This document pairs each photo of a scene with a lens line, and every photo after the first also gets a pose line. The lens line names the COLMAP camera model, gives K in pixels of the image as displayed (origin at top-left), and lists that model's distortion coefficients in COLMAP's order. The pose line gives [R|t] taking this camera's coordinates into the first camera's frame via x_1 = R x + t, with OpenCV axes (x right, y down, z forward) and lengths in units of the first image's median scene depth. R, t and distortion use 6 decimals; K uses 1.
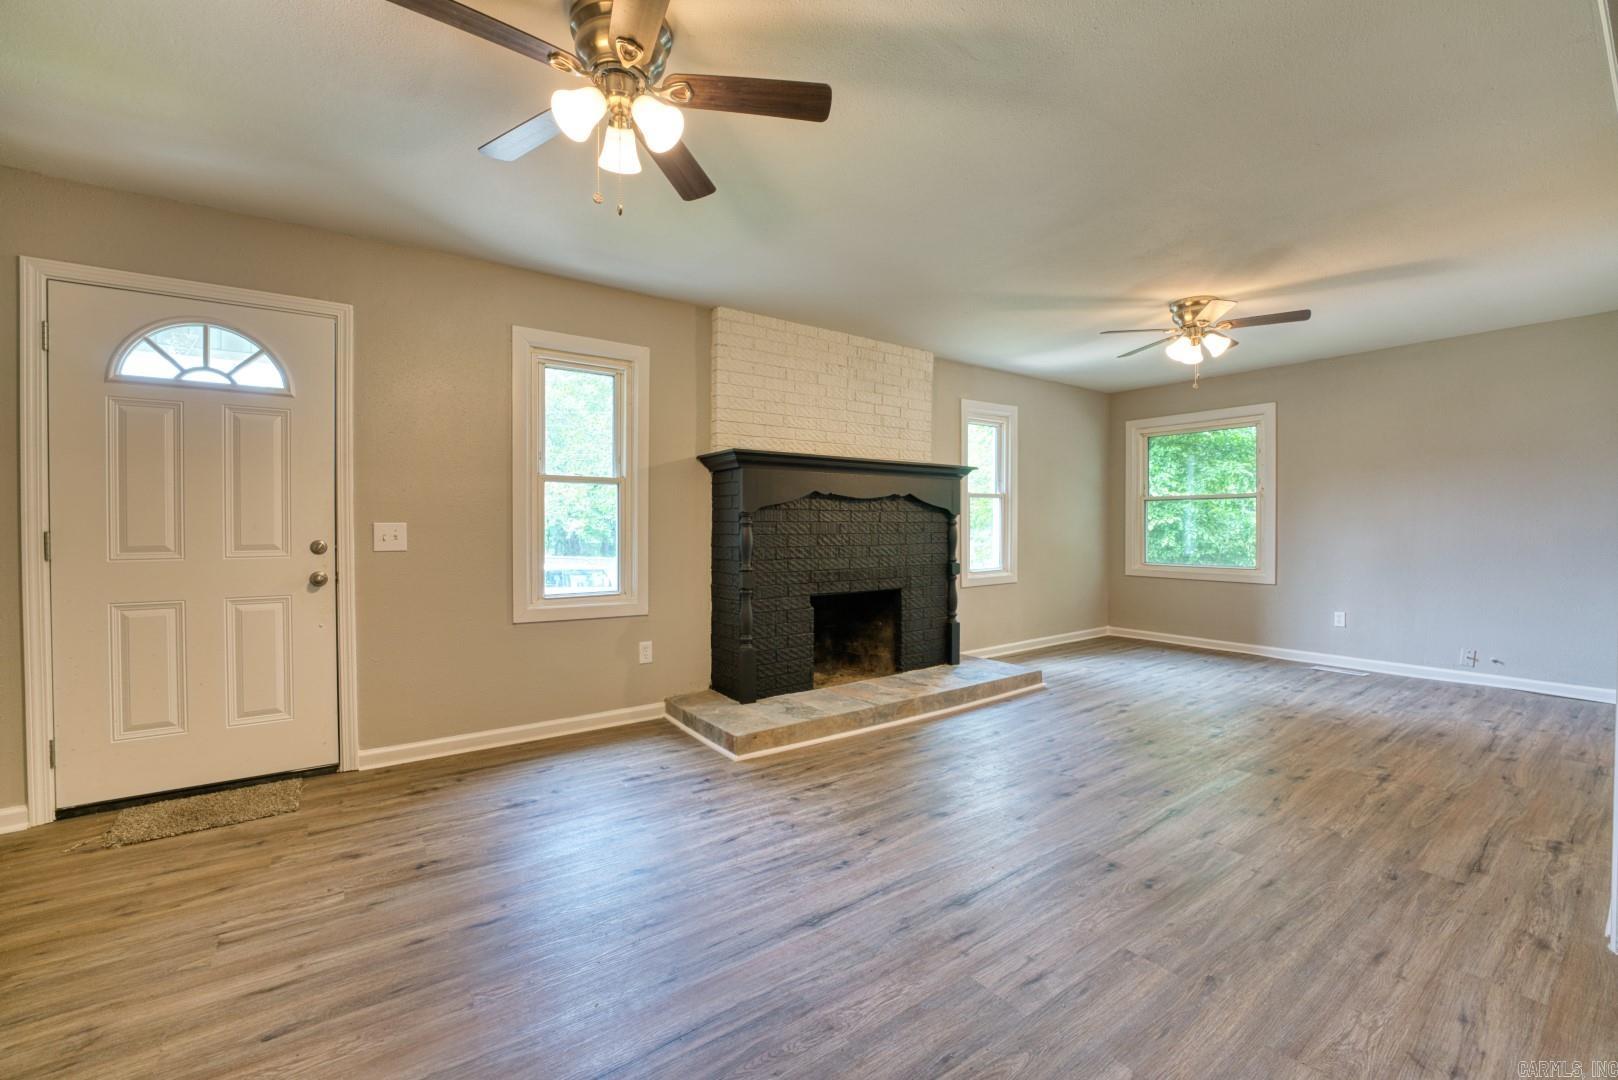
lens RADIAL K [[662.6, 0, 798.4], [0, 662.6, 533.8], [0, 0, 1]] dist [-0.032698, 0.006835]
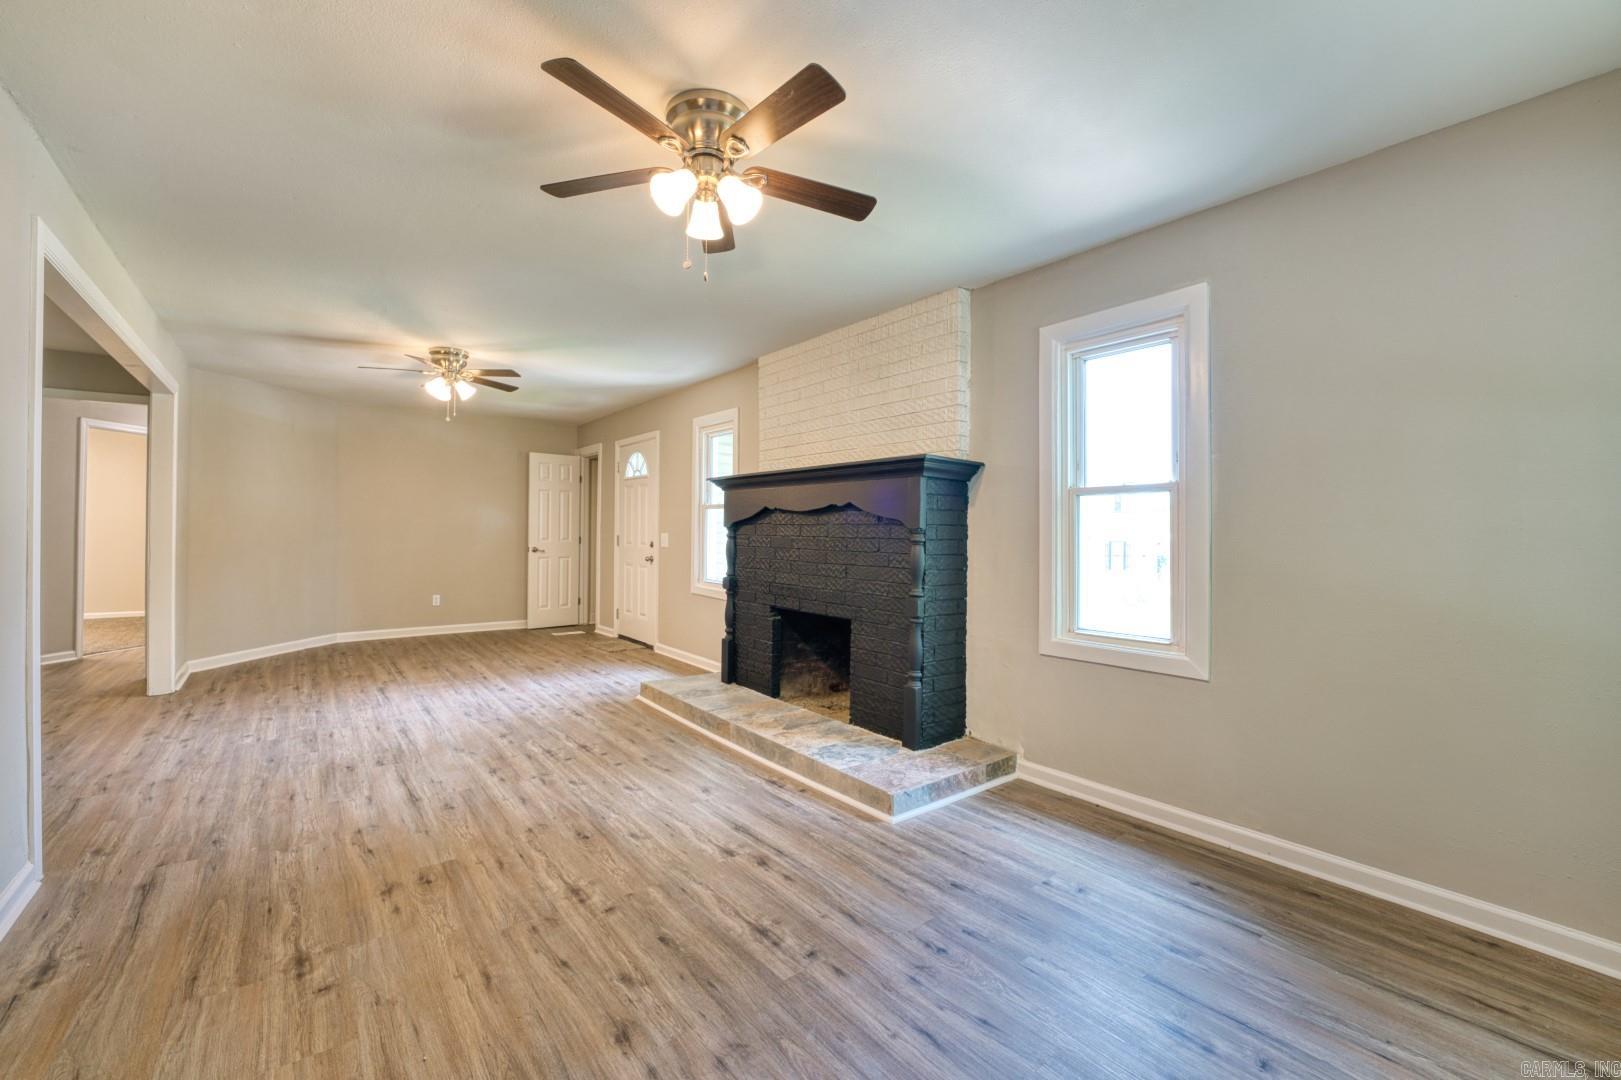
lens RADIAL K [[663.8, 0, 799.9], [0, 663.8, 533.8], [0, 0, 1]] dist [-0.032698, 0.006835]
pose [[0.037442, 0.006543, -0.999277, 1.272237], [-0.024515, 0.999684, 0.005627, -0.033420], [0.998998, 0.024287, 0.037591, 1.194850]]
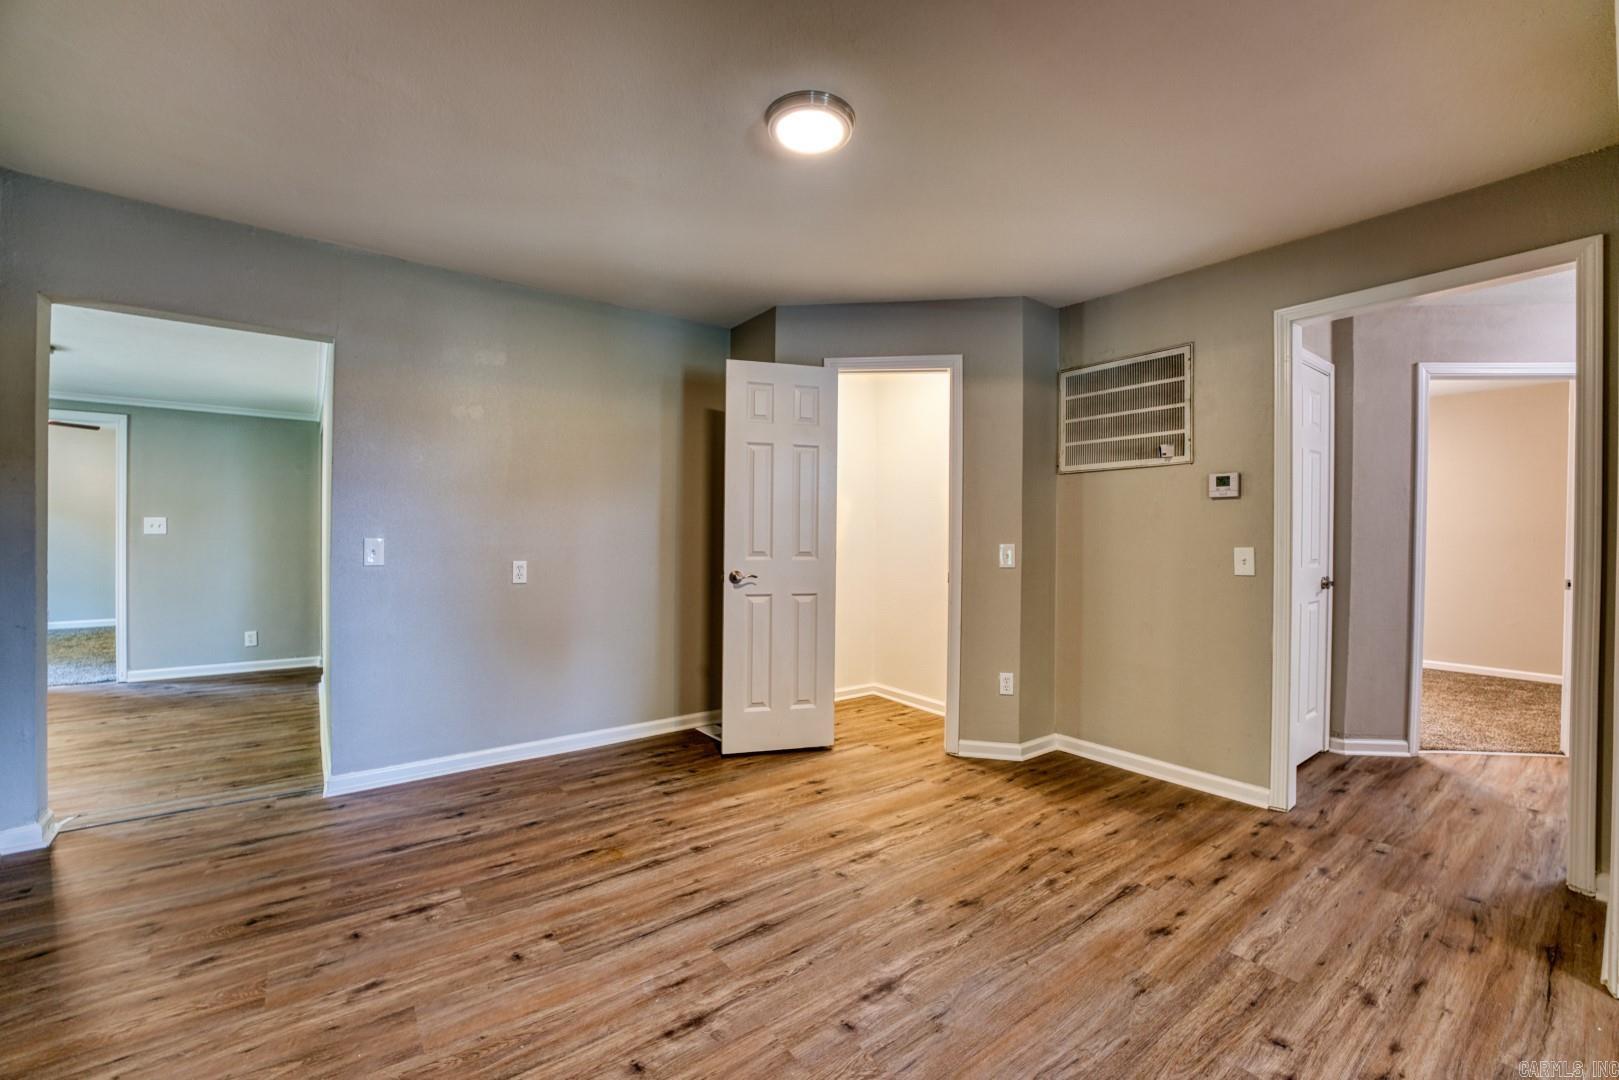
lens RADIAL K [[651.6, 0, 802.2], [0, 651.6, 538.4], [0, 0, 1]] dist [-0.024759, 0.000045]
pose [[-0.999694, -0.003953, -0.024414, 0.547656], [-0.004397, 0.999825, 0.018189, -0.014888], [0.024338, 0.018291, -0.999536, 0.391437]]
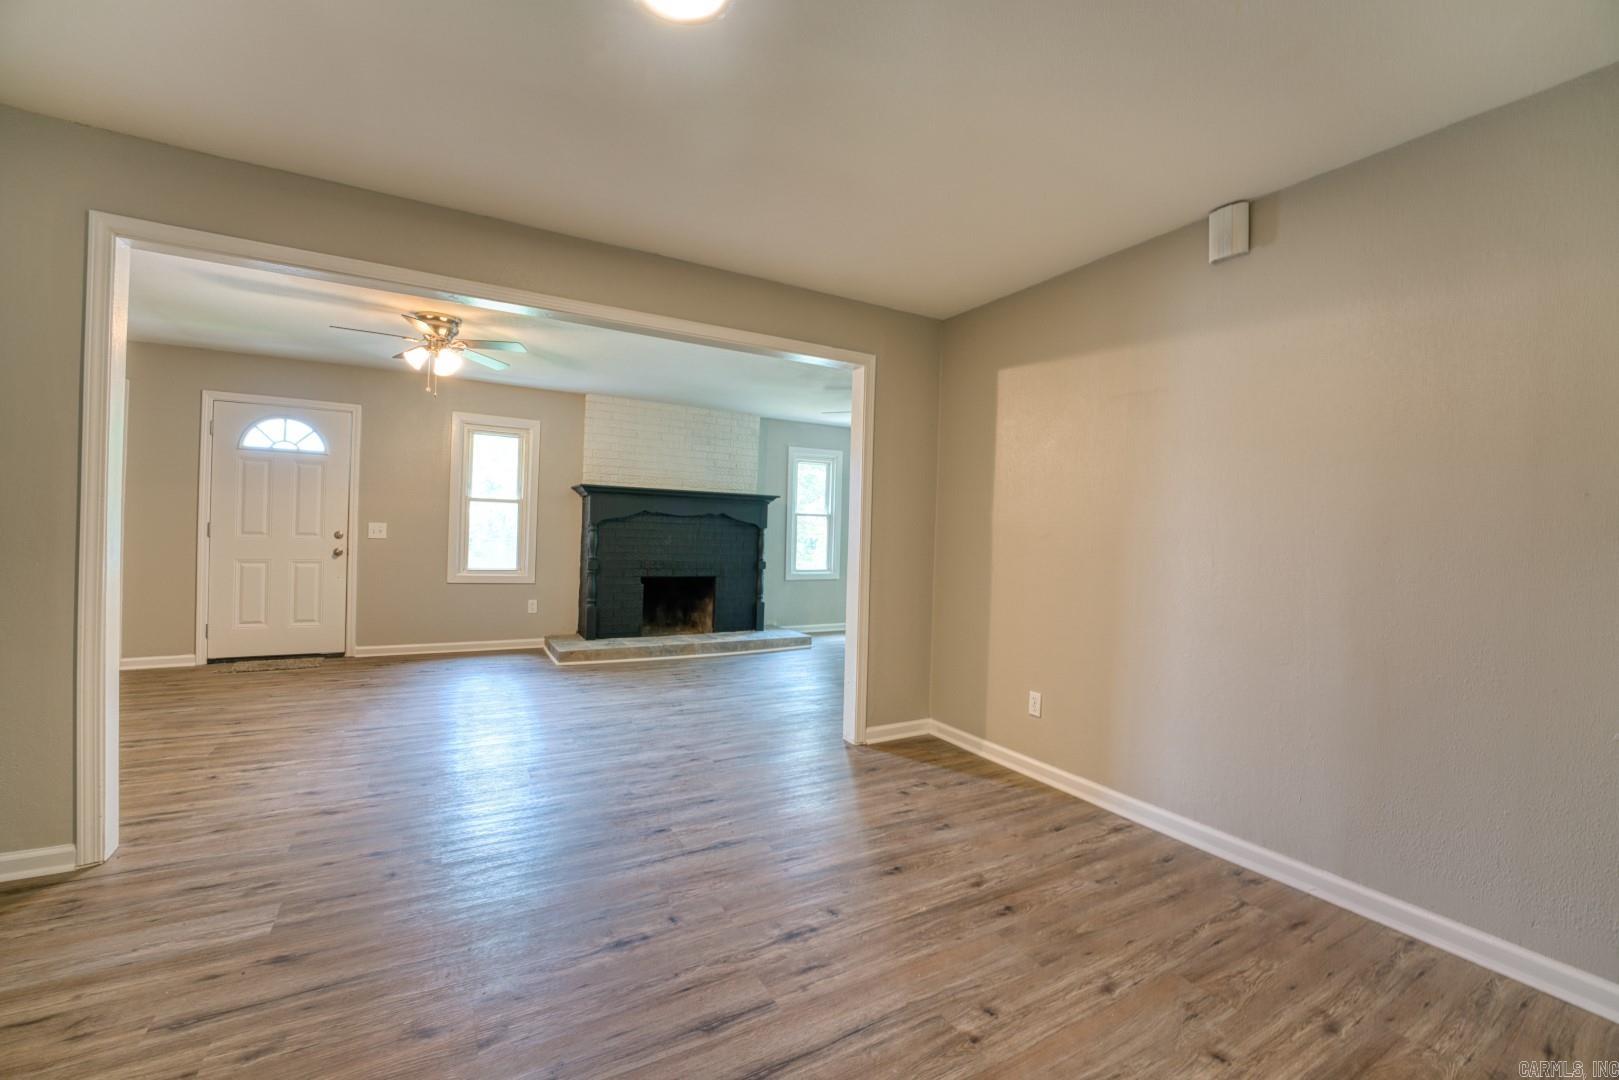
lens RADIAL K [[651.6, 0, 805.8], [0, 651.6, 538.3], [0, 0, 1]] dist [-0.031704, 0.003605]
pose [[0.994500, 0.032588, -0.099535, 0.663980], [-0.033212, 0.999438, -0.004622, -0.004978], [0.099329, 0.007902, 0.995023, -0.592758]]
